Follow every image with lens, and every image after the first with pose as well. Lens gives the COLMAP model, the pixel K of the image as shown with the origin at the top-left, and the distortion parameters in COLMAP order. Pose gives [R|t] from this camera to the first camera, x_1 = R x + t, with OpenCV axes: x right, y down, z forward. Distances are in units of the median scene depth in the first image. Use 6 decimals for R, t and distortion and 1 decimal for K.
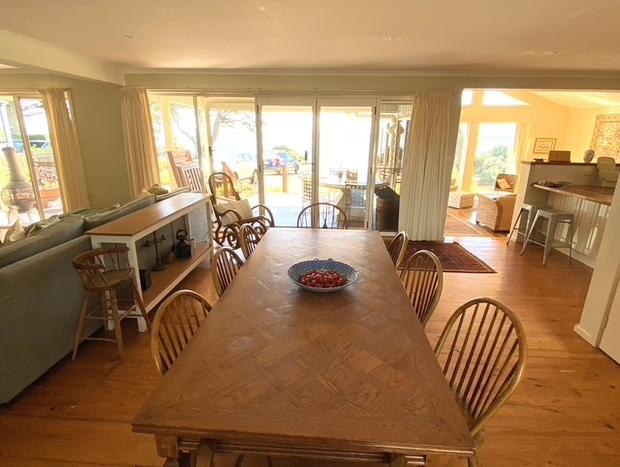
lens RADIAL K [[332.7, 0, 308.6], [0, 332.7, 232.0], [0, 0, 1]] dist [-0.001061, -0.003539]
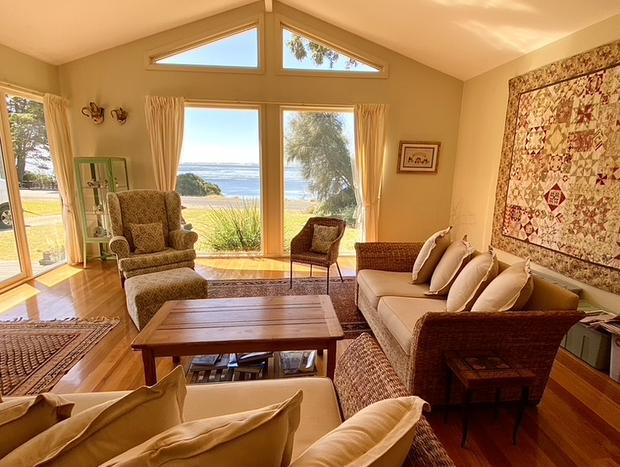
lens RADIAL K [[332.7, 0, 309.1], [0, 332.7, 233.6], [0, 0, 1]] dist [-0.001061, -0.003539]
pose [[0.992379, -0.031621, 0.119100, 0.561539], [0.041041, 0.996148, -0.077491, -0.135789], [-0.116191, 0.081788, 0.989854, 0.629379]]
